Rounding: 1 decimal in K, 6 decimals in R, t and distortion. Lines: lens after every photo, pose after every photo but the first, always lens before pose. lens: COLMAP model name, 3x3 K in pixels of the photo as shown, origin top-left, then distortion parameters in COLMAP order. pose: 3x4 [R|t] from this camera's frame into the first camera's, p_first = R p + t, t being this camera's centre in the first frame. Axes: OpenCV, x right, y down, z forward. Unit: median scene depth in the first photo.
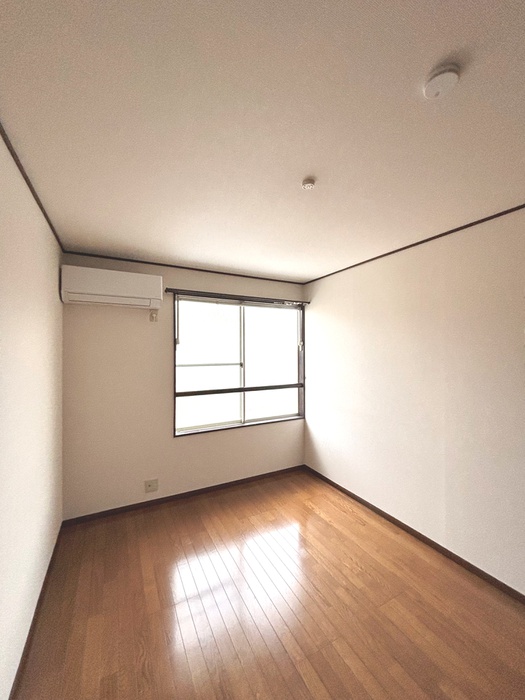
lens RADIAL K [[279.3, 0, 262.0], [0, 279.3, 349.4], [0, 0, 1]] dist [0.000490, -0.000030]
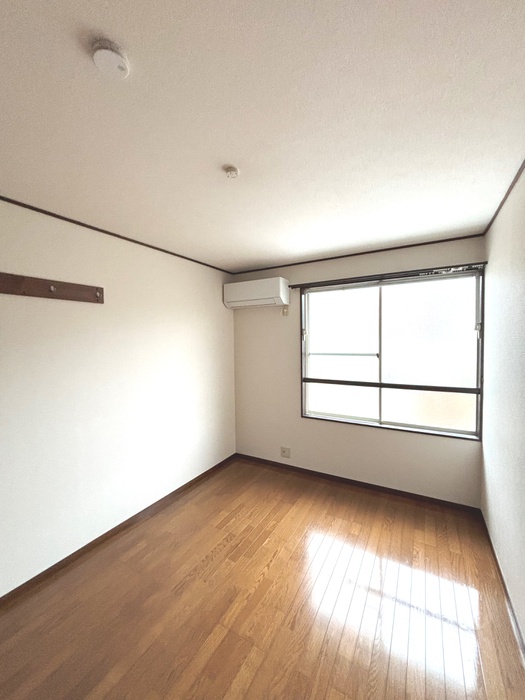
lens RADIAL K [[279.3, 0, 262.0], [0, 279.3, 349.4], [0, 0, 1]] dist [0.000490, -0.000030]
pose [[0.533484, 0.023647, -0.845479, 0.524949], [0.020530, 0.998953, 0.040894, -0.007684], [0.845561, -0.039174, 0.532440, 0.270914]]
